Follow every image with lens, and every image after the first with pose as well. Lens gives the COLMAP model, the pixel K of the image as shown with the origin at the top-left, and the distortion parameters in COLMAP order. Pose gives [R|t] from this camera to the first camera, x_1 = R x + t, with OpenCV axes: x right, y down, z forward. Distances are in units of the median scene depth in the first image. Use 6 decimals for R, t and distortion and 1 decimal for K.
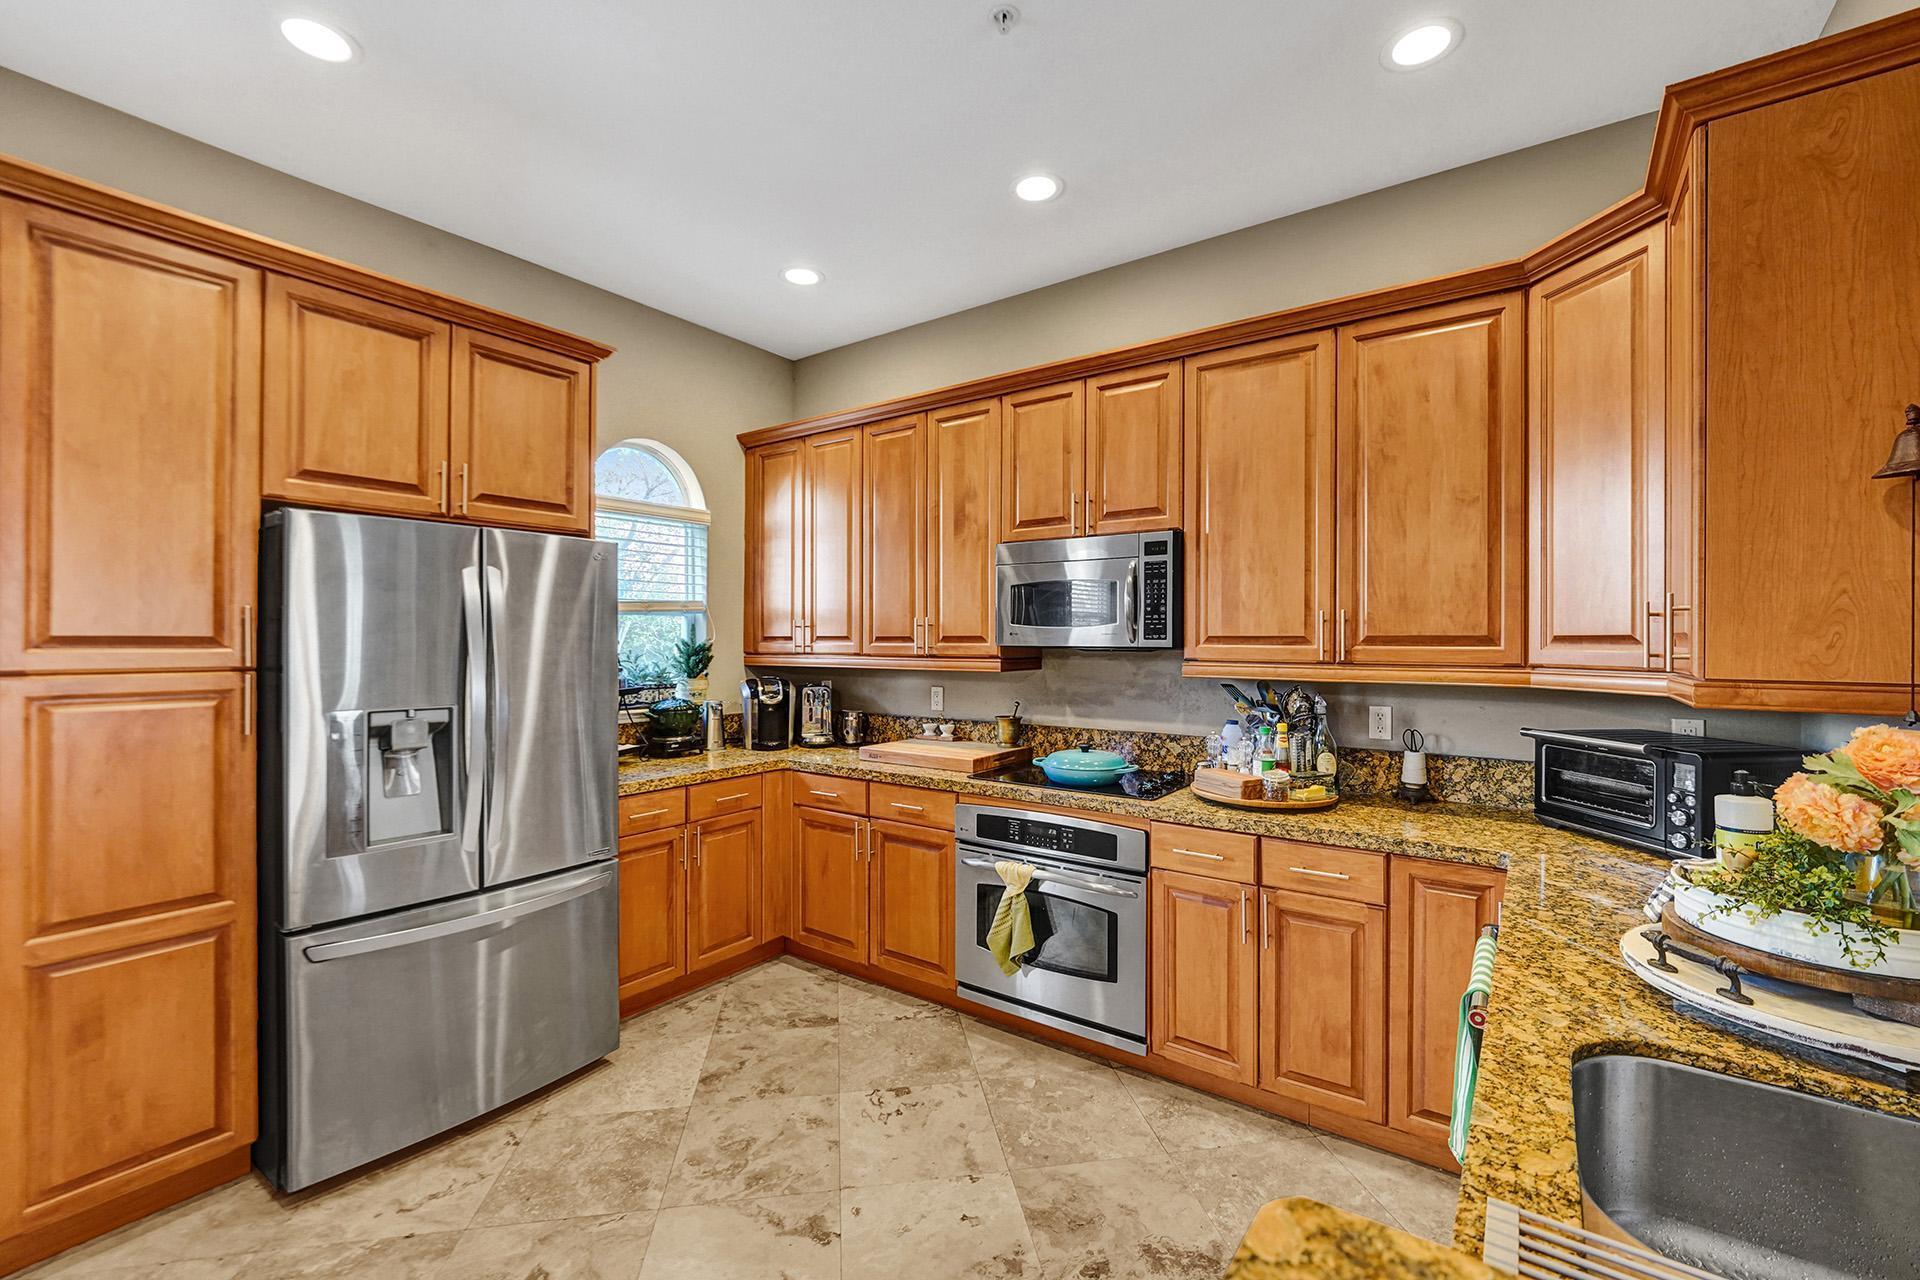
lens RADIAL K [[790.3, 0, 1015.0], [0, 790.3, 644.7], [0, 0, 1]] dist [-0.009958, -0.000004]
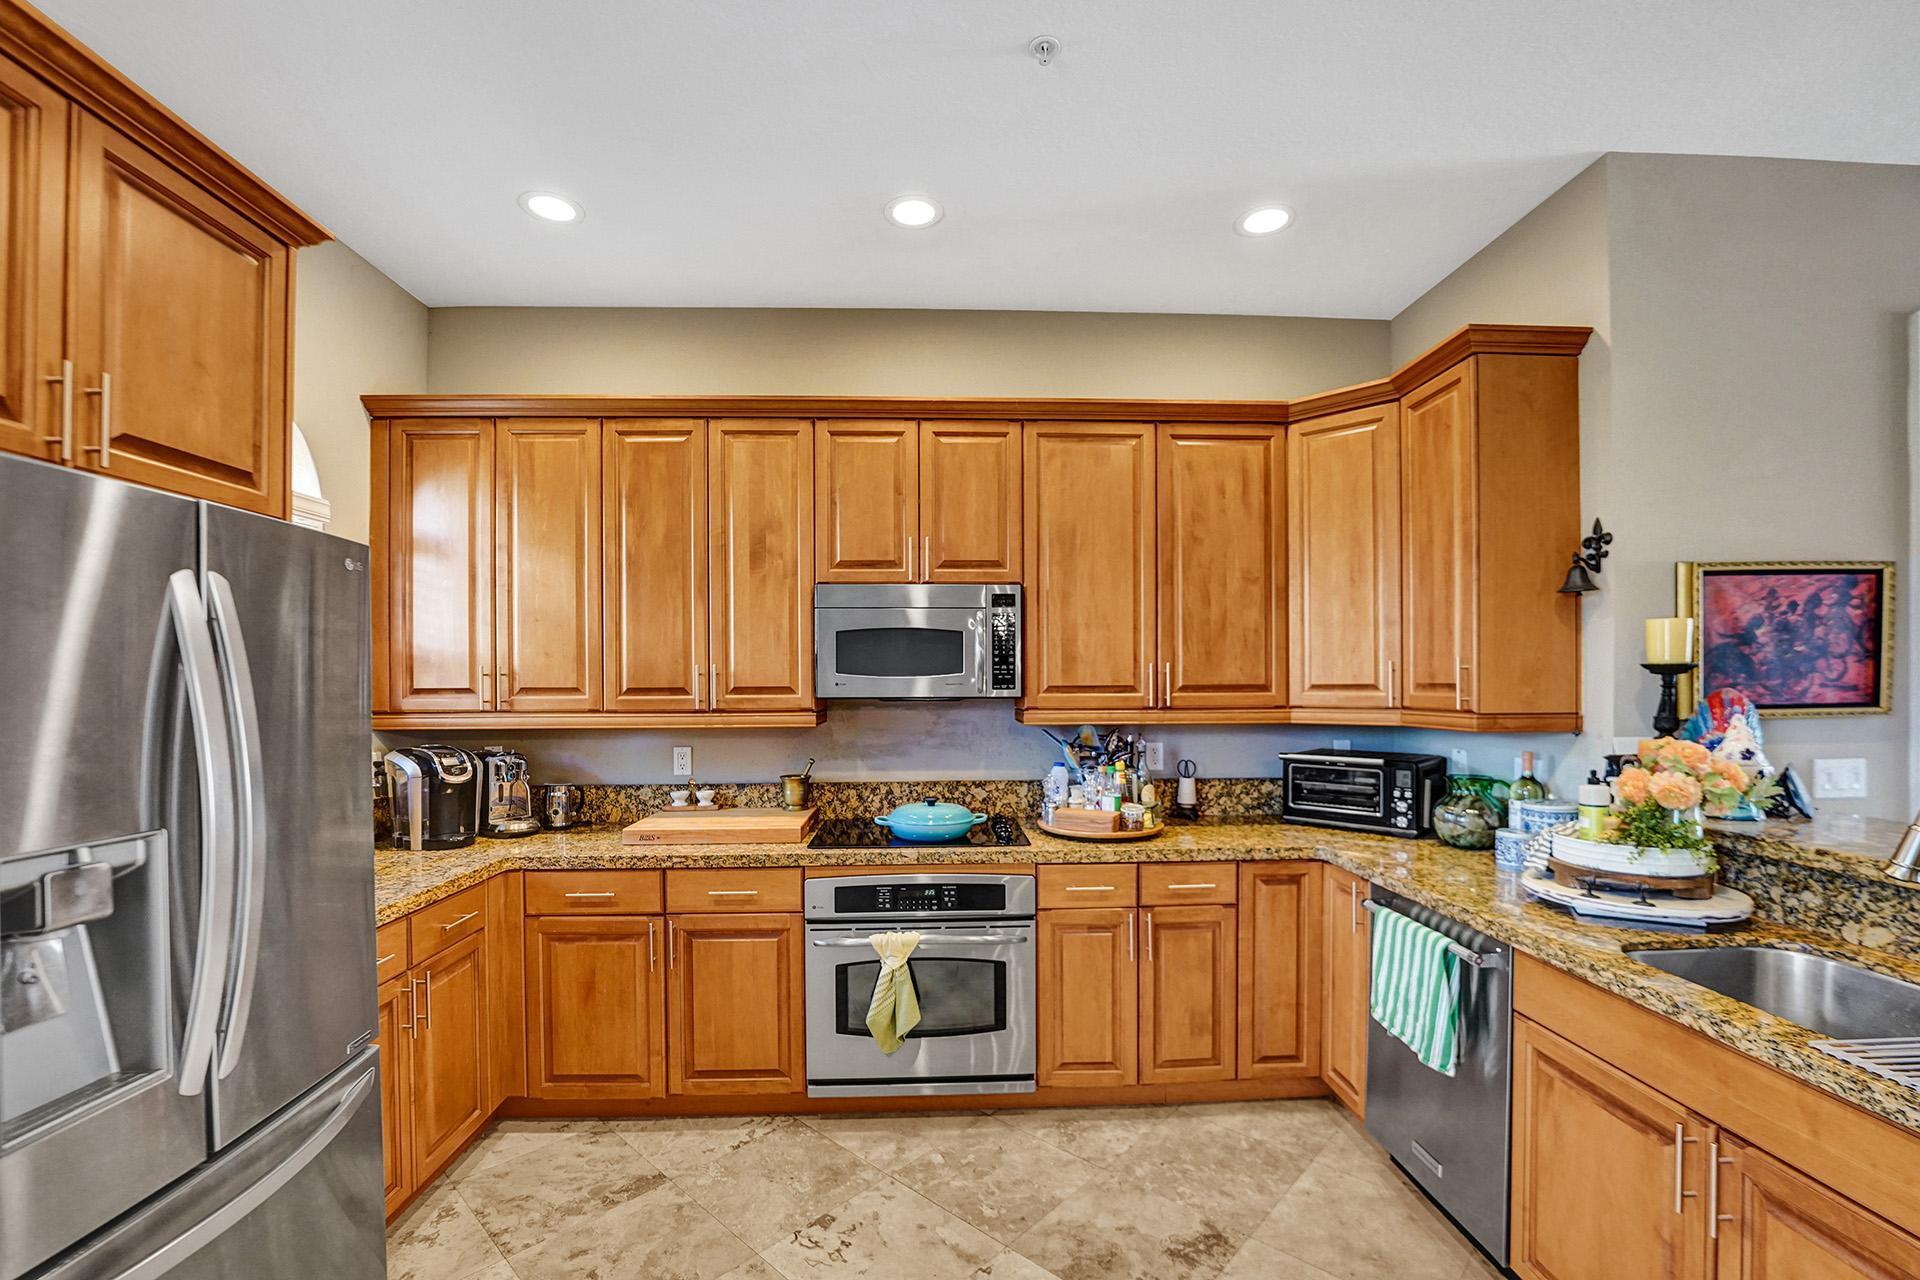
lens RADIAL K [[778.1, 0, 962.0], [0, 778.1, 689.4], [0, 0, 1]] dist [-0.027423, -0.000144]
pose [[0.802801, -0.011016, 0.596145, -0.469944], [0.009754, 0.999938, 0.005342, -0.012397], [-0.596167, 0.001527, 0.802859, 0.220332]]
